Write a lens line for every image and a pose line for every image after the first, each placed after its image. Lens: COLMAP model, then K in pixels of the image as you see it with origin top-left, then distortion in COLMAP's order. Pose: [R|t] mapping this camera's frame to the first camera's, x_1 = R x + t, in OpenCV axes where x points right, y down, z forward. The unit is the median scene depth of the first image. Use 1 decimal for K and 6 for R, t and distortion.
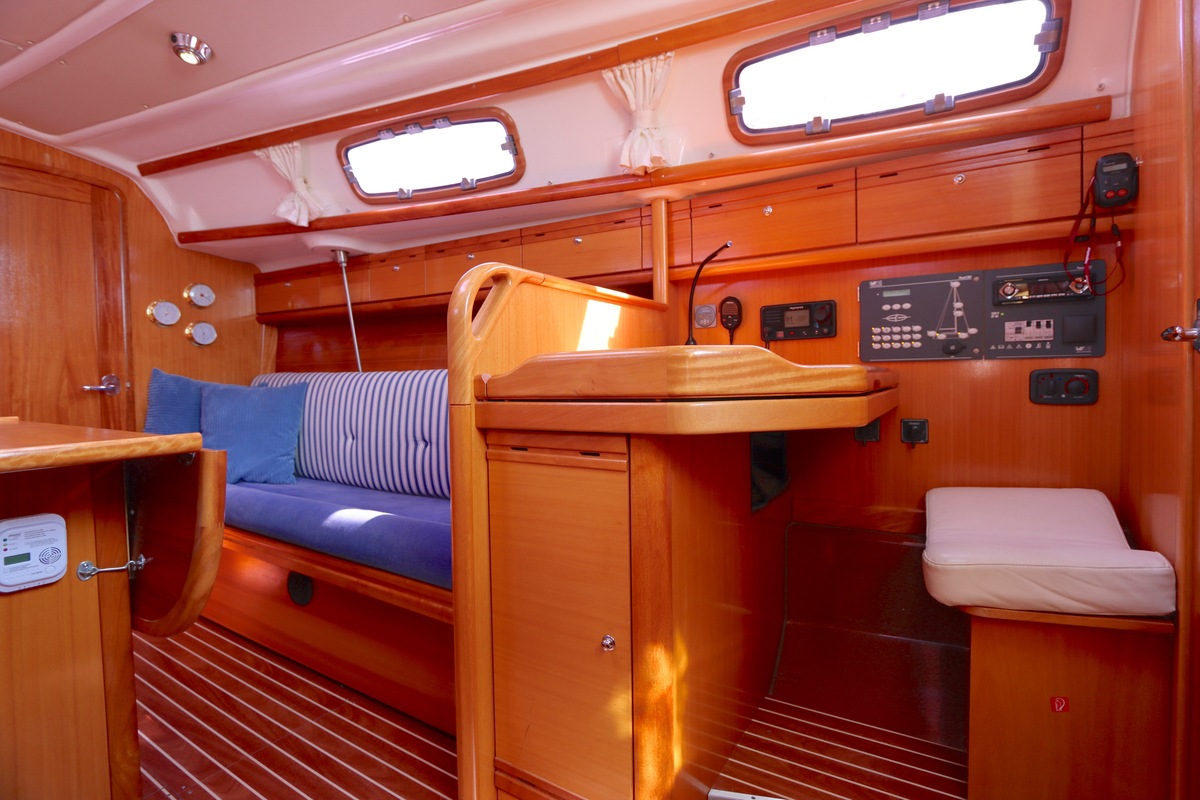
lens RADIAL K [[564.8, 0, 602.3], [0, 564.8, 392.5], [0, 0, 1]] dist [-0.023192, 0.004055]
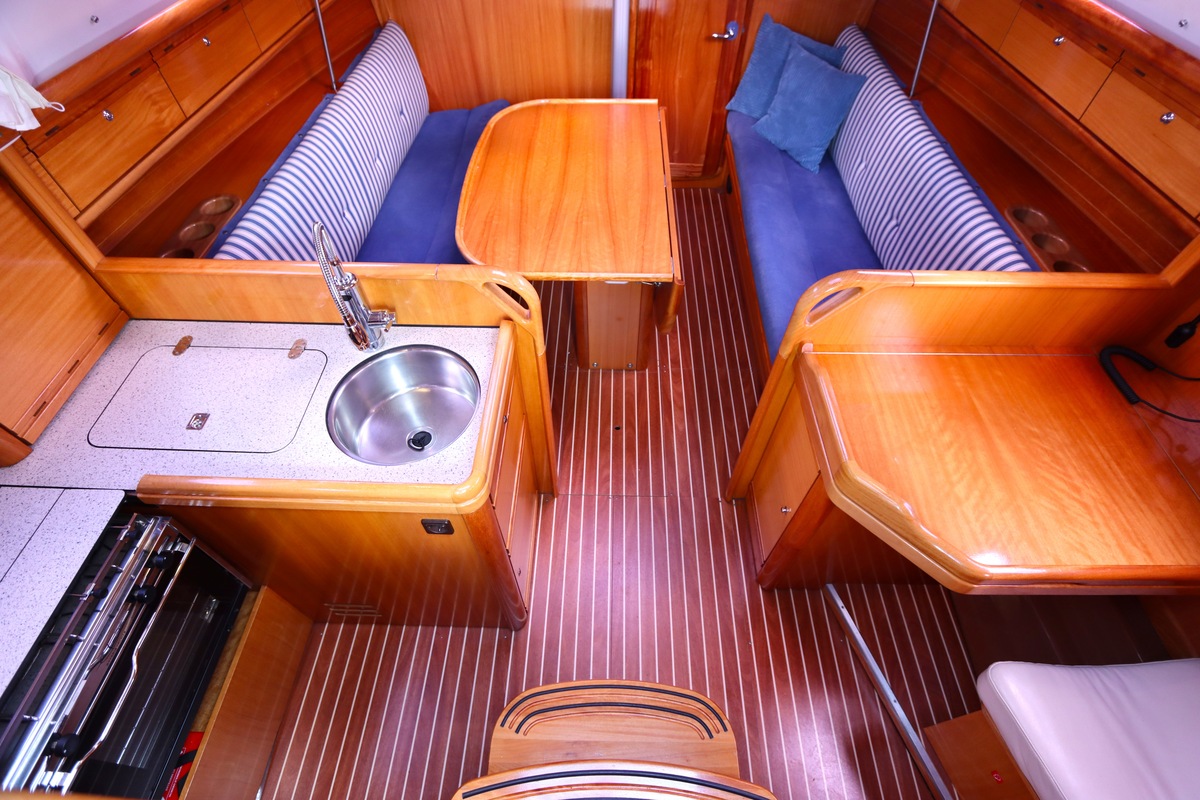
lens RADIAL K [[564.8, 0, 599.4], [0, 564.8, 393.4], [0, 0, 1]] dist [-0.023192, 0.004055]
pose [[0.516213, 0.684823, -0.514336, 0.189468], [-0.035348, 0.617062, 0.786120, -0.600854], [0.855730, -0.387625, 0.342743, 0.016636]]
